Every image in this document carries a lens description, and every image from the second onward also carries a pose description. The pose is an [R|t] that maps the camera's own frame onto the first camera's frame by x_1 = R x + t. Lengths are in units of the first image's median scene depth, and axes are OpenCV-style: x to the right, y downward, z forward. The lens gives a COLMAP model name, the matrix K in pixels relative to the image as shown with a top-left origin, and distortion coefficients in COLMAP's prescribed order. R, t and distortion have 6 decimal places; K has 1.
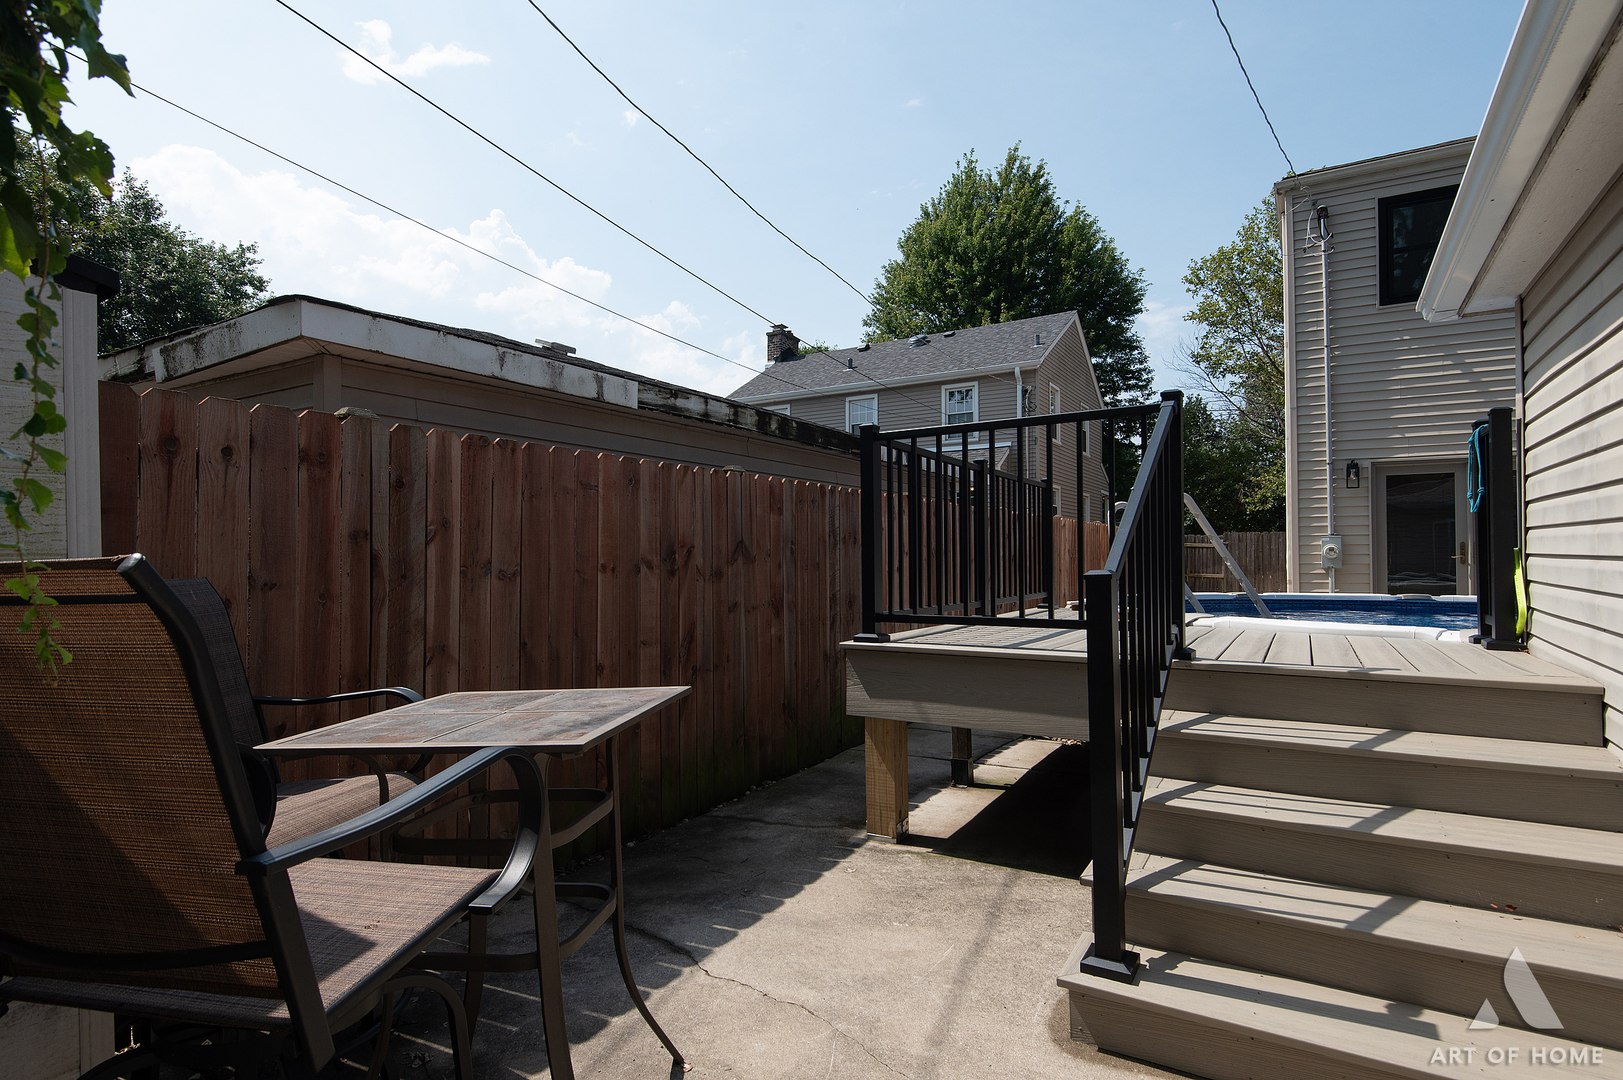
lens RADIAL K [[830.4, 0, 816.2], [0, 830.4, 540.7], [0, 0, 1]] dist [-0.001470, 0.001033]
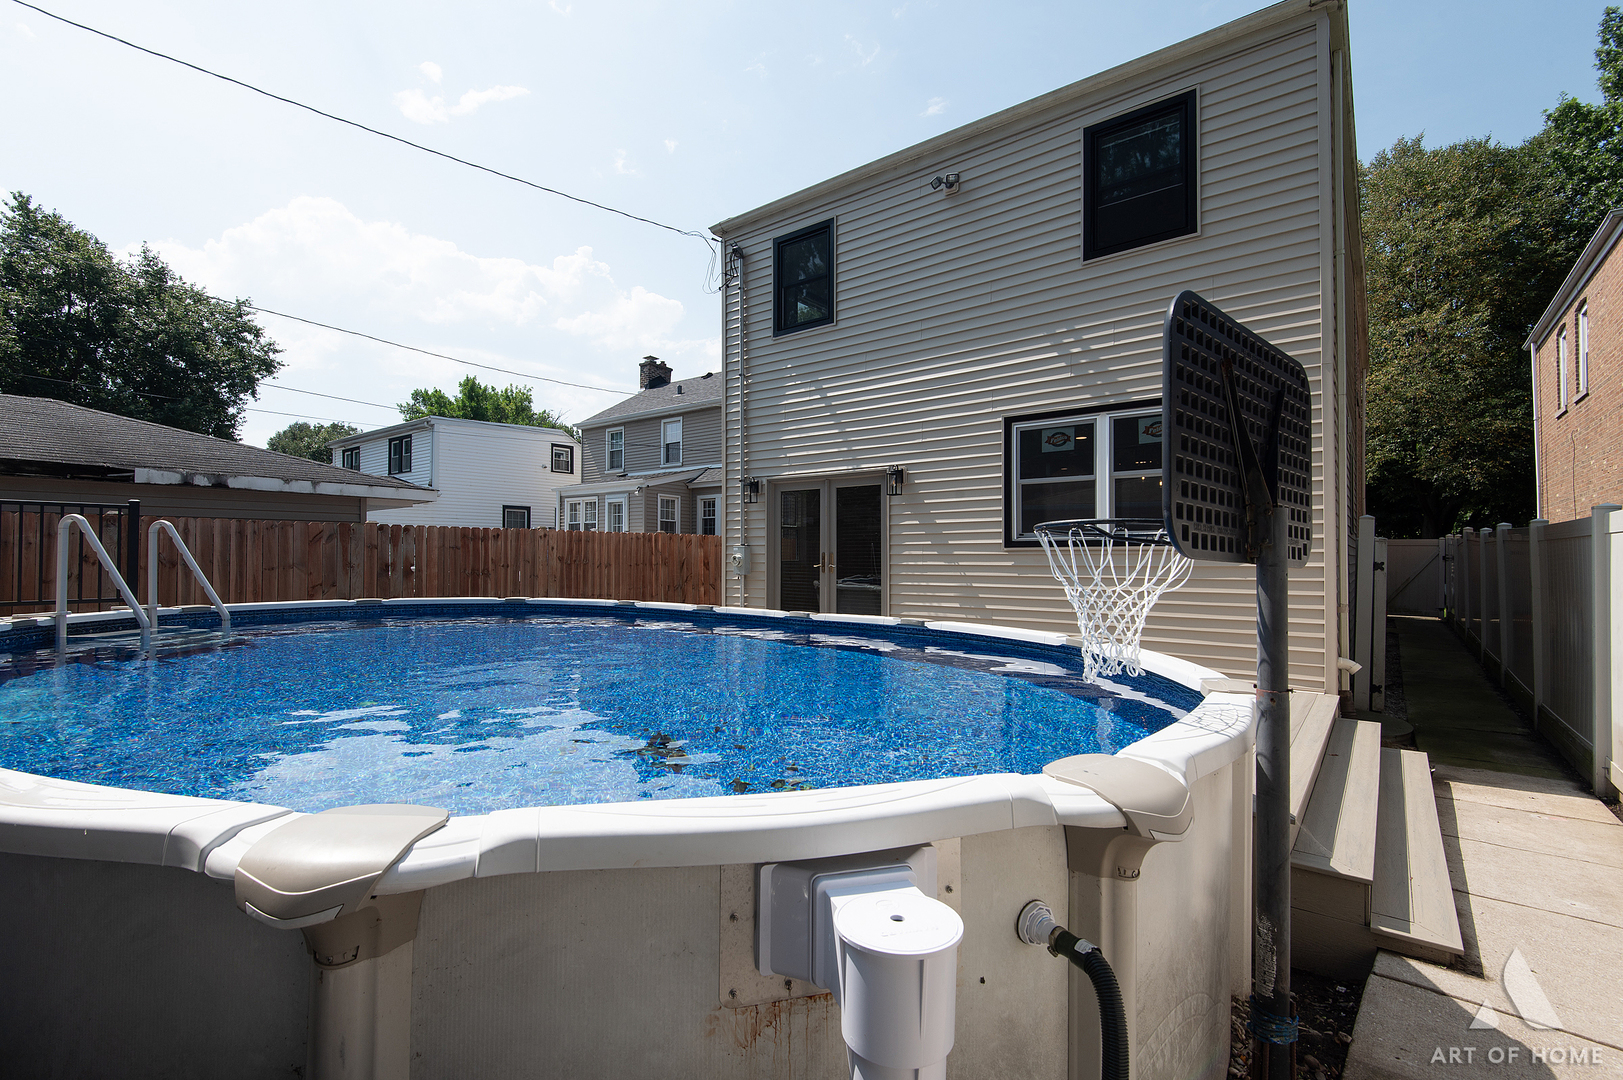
lens RADIAL K [[737.1, 0, 802.3], [0, 737.1, 549.9], [0, 0, 1]] dist [0.025780, -0.007745]
pose [[0.990159, 0.010449, -0.139555, 0.488651], [-0.009037, 0.999901, 0.010753, -0.006403], [0.139654, -0.009386, 0.990156, 0.016747]]
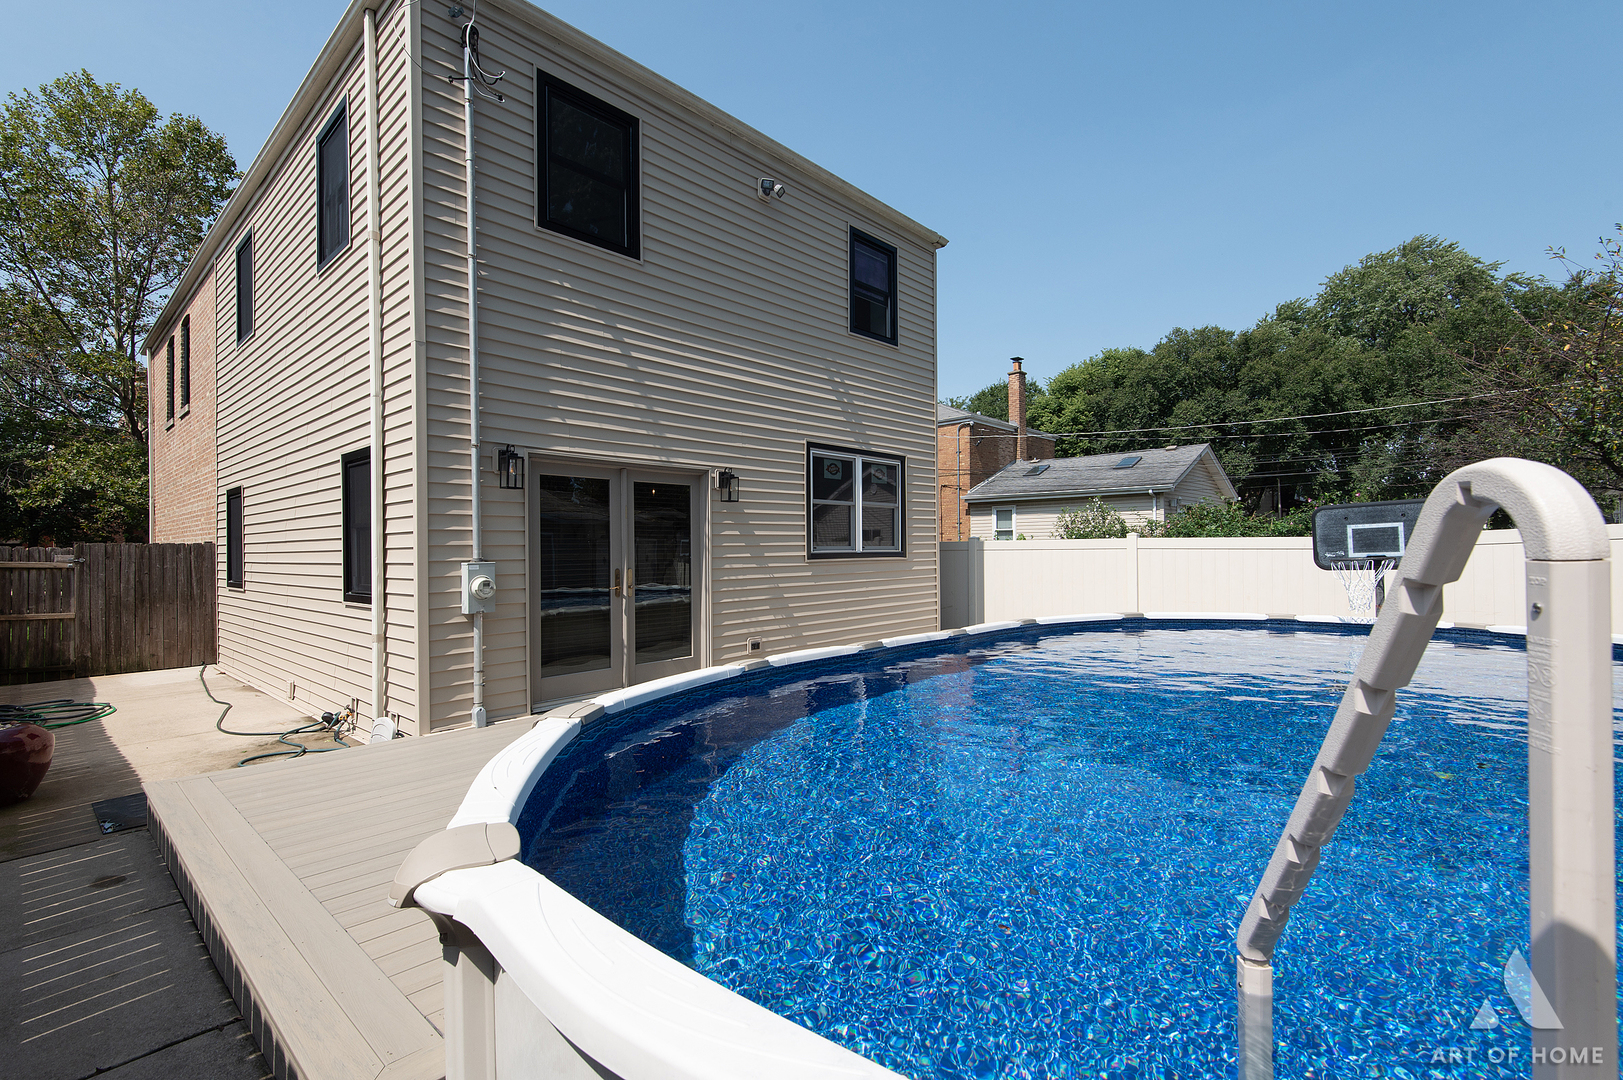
lens RADIAL K [[737.1, 0, 812.9], [0, 737.1, 542.2], [0, 0, 1]] dist [0.025780, -0.007745]
pose [[0.212100, 0.017191, 0.977097, 0.074849], [-0.012830, 0.999808, -0.014805, -0.008850], [-0.977164, -0.009396, 0.212280, 0.369186]]
